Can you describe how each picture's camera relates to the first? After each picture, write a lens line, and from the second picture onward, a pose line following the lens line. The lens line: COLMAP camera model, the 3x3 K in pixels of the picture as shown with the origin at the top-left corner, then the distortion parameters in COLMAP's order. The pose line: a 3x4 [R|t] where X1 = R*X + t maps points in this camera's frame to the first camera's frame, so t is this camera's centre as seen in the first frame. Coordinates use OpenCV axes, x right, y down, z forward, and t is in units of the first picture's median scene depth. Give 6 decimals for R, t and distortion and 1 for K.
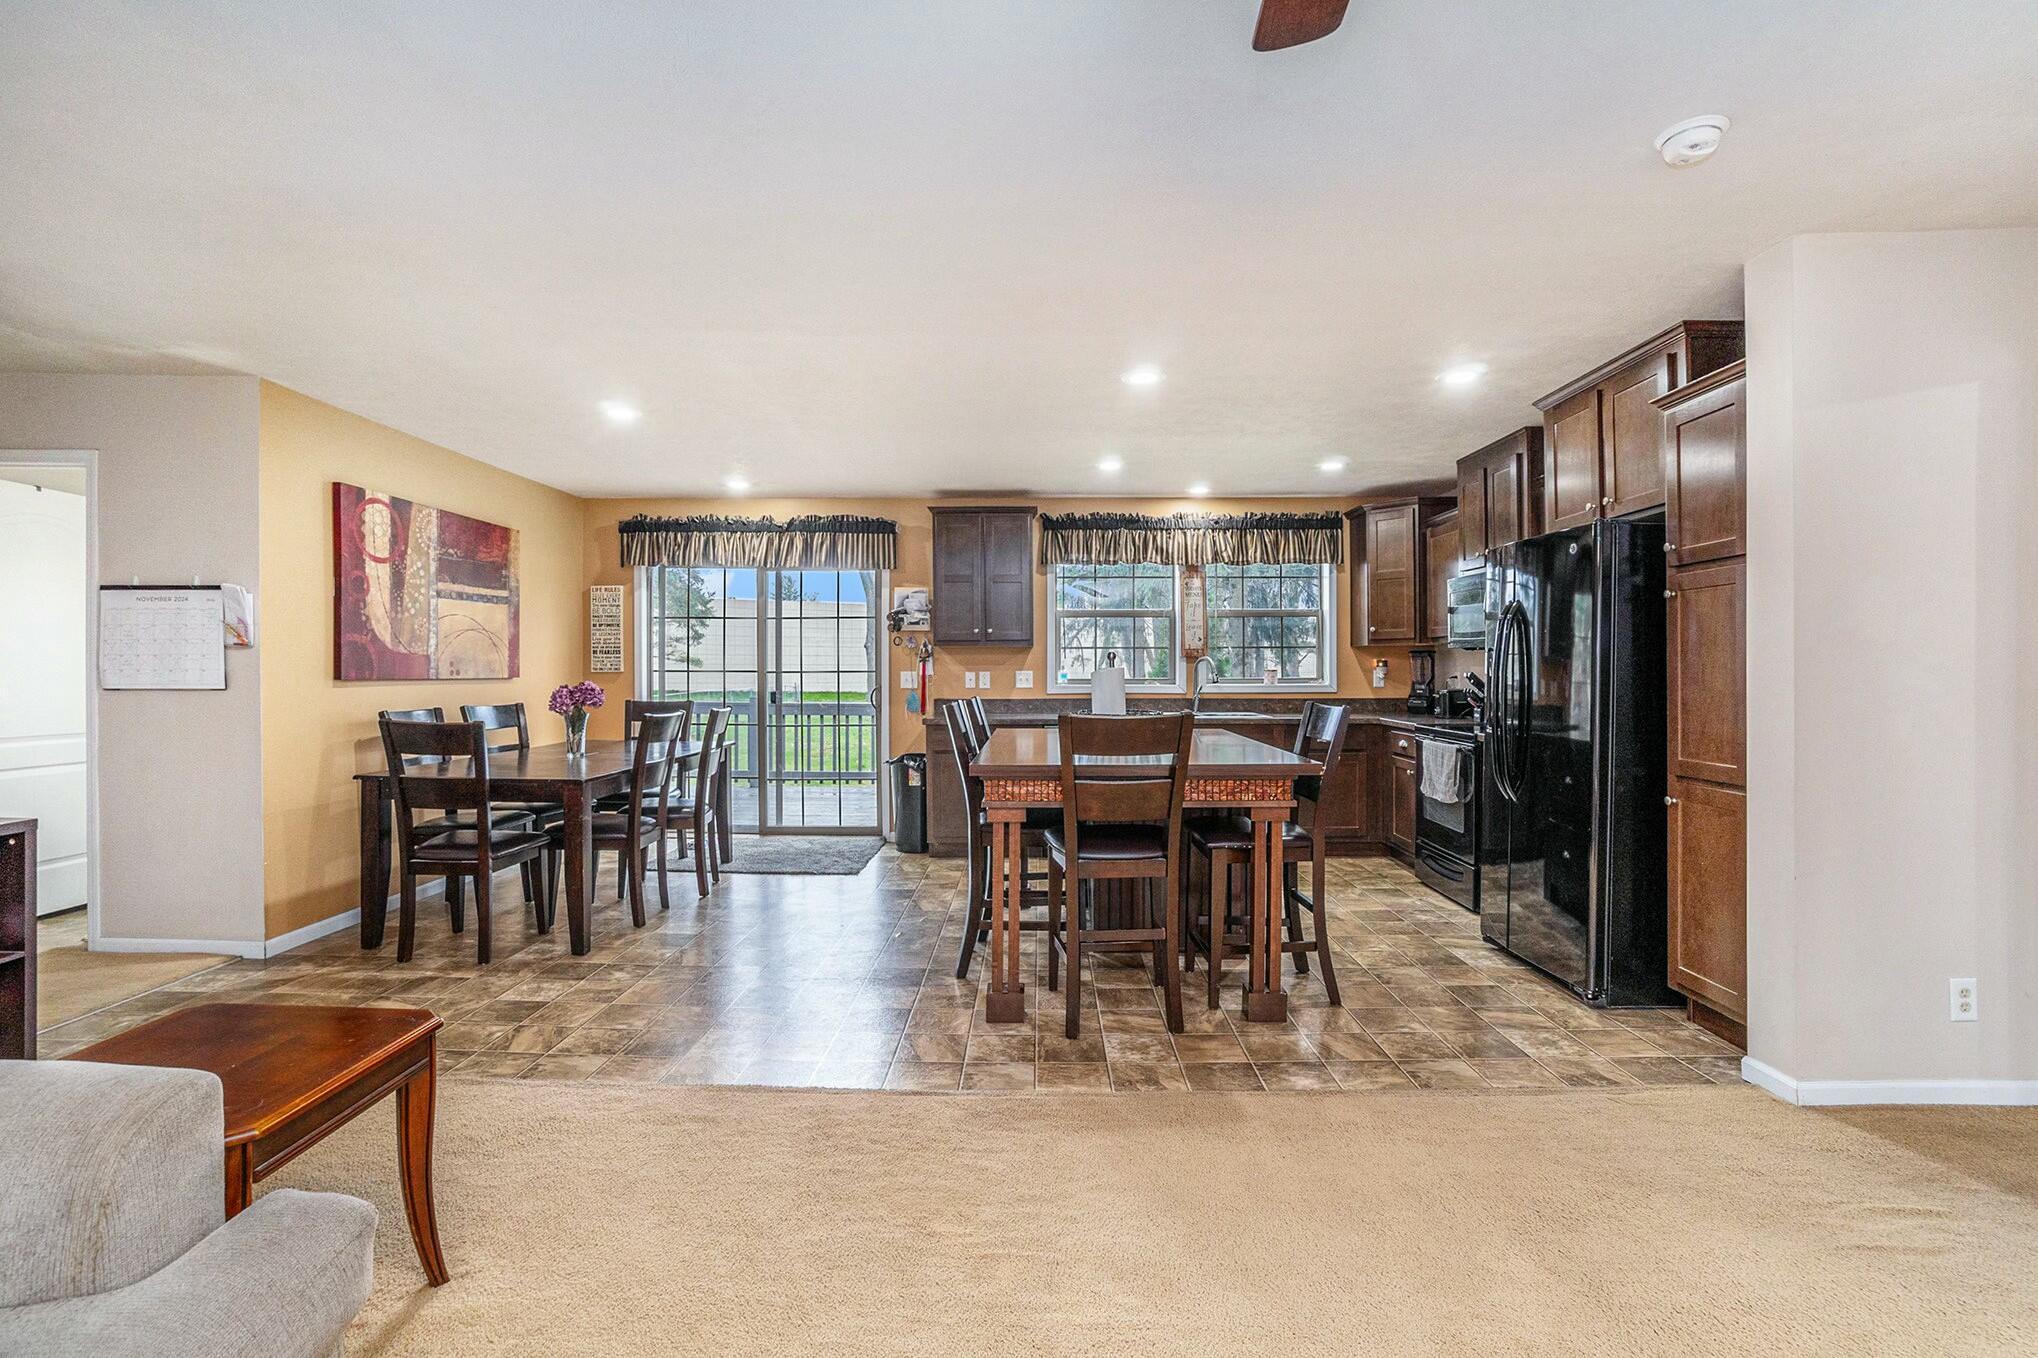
lens RADIAL K [[929.3, 0, 1036.7], [0, 929.3, 665.0], [0, 0, 1]] dist [-0.027930, 0.000428]
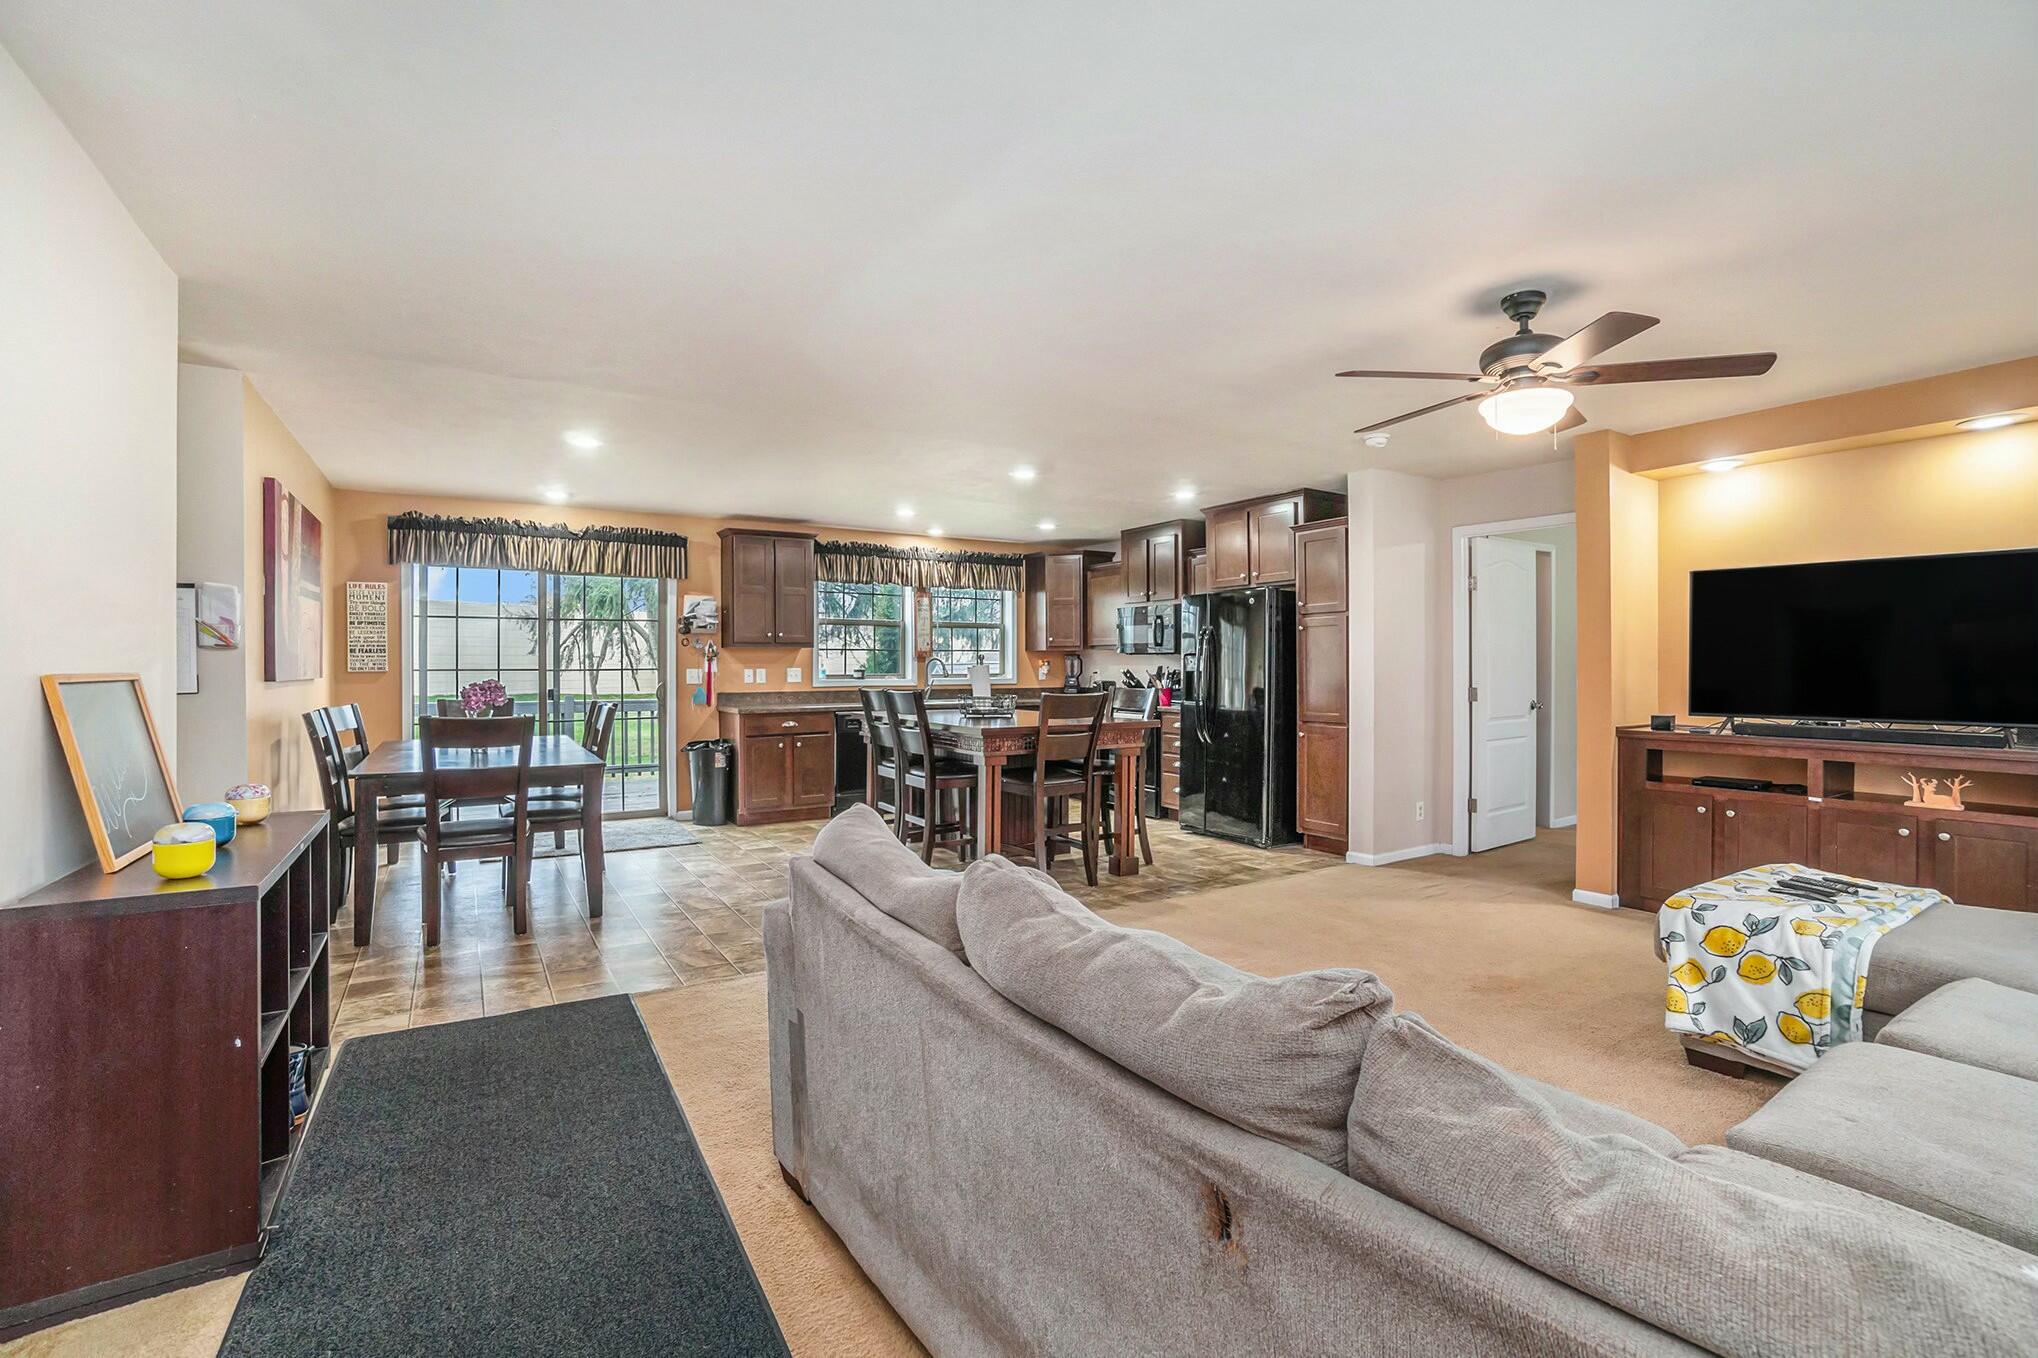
lens RADIAL K [[880.7, 0, 1011.7], [0, 880.7, 668.6], [0, 0, 1]] dist [-0.017271, 0.001659]
pose [[0.849227, -0.005276, 0.528002, -0.386221], [0.001342, 0.999968, 0.007834, -0.002114], [-0.528026, -0.005945, 0.849207, -0.124756]]
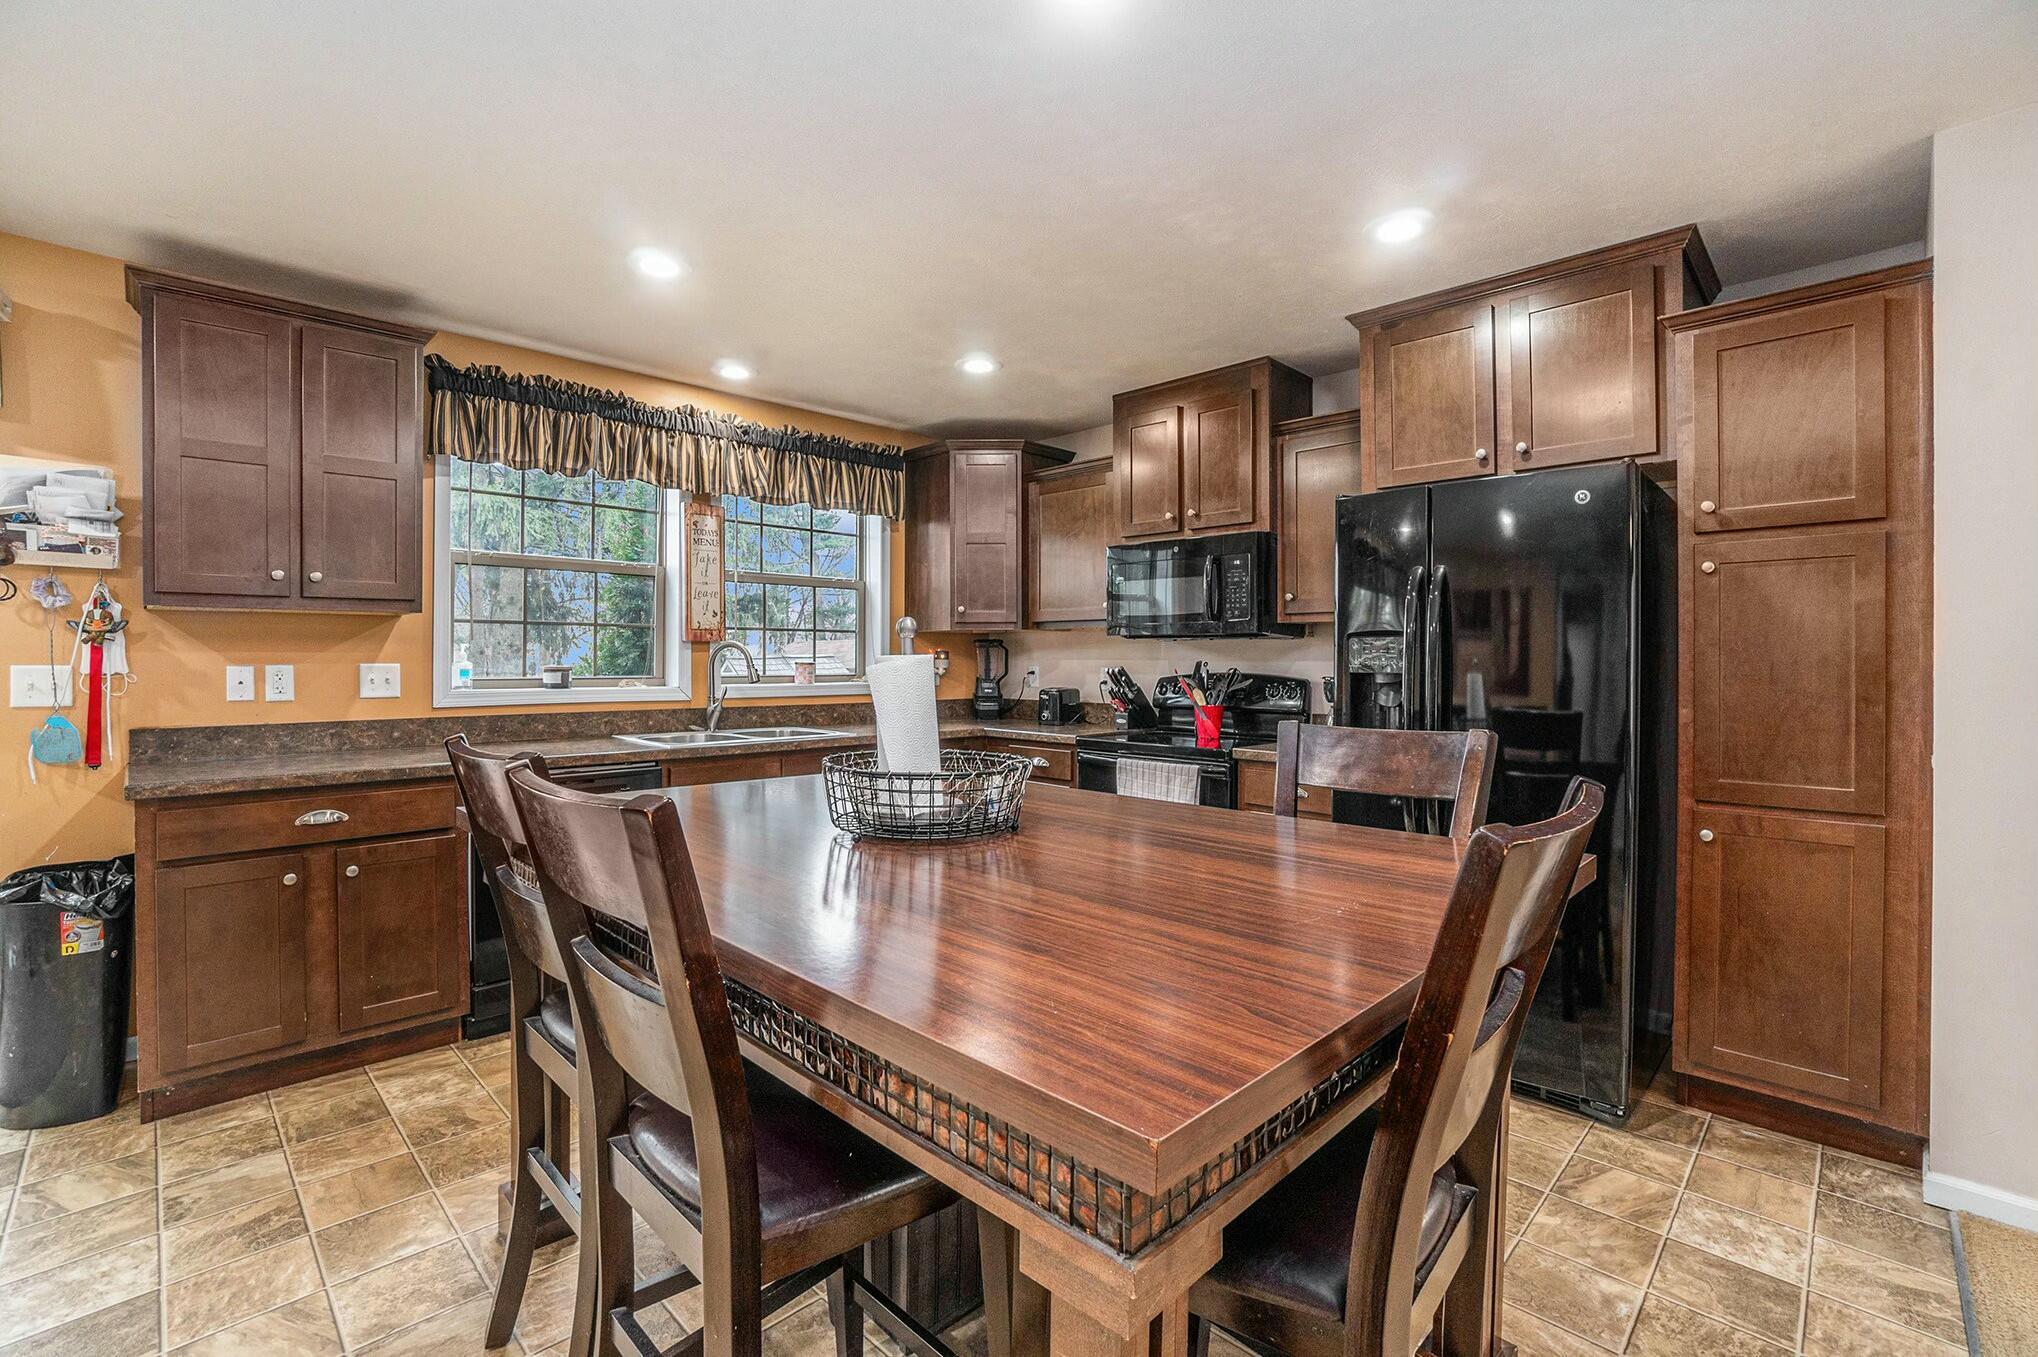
lens RADIAL K [[880.7, 0, 1009.2], [0, 880.7, 661.4], [0, 0, 1]] dist [-0.017271, 0.001659]
pose [[0.697718, -0.002545, 0.716368, -0.116031], [-0.005161, 0.999950, 0.008580, -0.000576], [-0.716353, -0.009684, 0.697670, 0.438812]]
